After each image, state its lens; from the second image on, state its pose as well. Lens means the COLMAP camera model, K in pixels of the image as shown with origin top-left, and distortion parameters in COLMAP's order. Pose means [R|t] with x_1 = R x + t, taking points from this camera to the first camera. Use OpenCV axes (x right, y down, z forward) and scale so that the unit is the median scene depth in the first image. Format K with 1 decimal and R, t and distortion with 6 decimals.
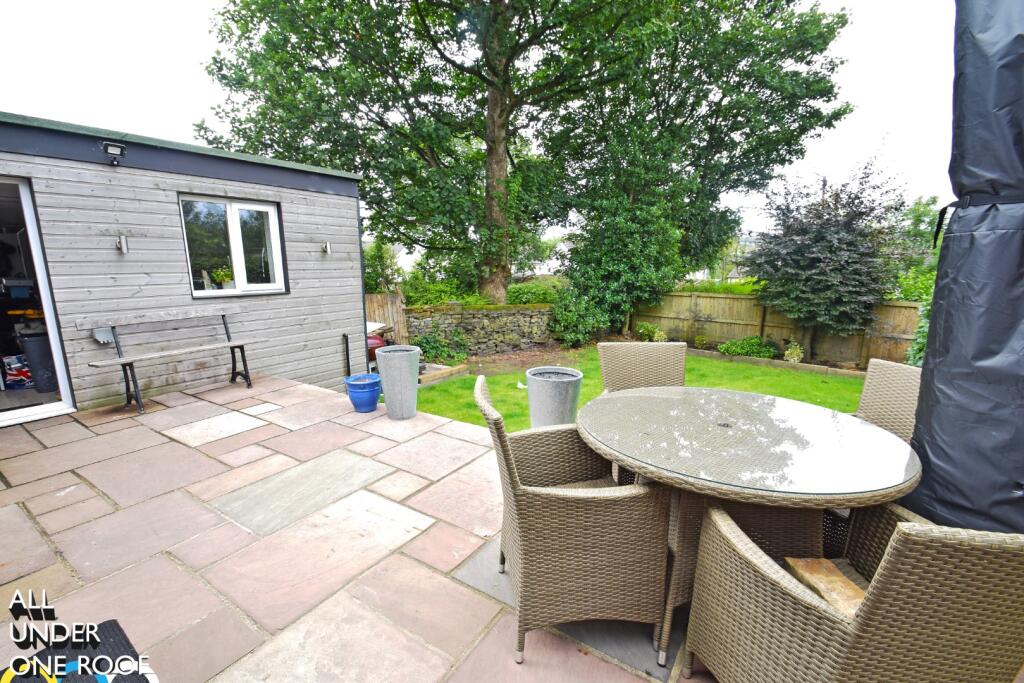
lens RADIAL K [[458.2, 0, 512.0], [0, 458.2, 341.5], [0, 0, 1]] dist [0.022591, -0.023962]
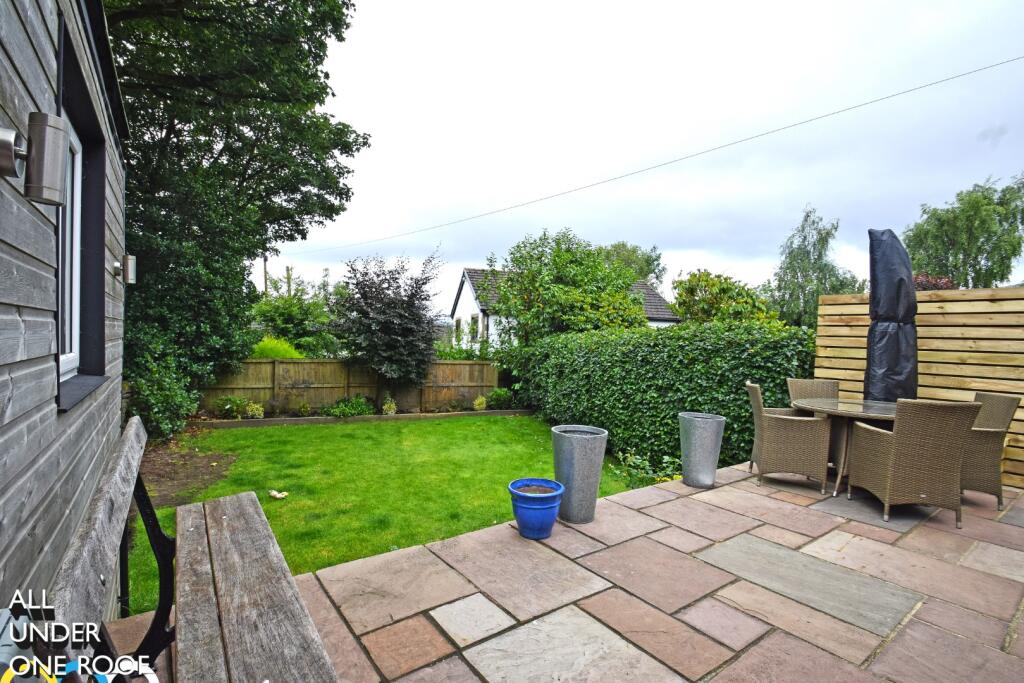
lens RADIAL K [[458.2, 0, 512.0], [0, 458.2, 341.5], [0, 0, 1]] dist [0.022591, -0.023962]
pose [[0.345451, 0.008936, 0.938394, -1.022542], [0.123946, 0.990760, -0.055063, -0.101992], [-0.930216, 0.135331, 0.341151, 0.814377]]
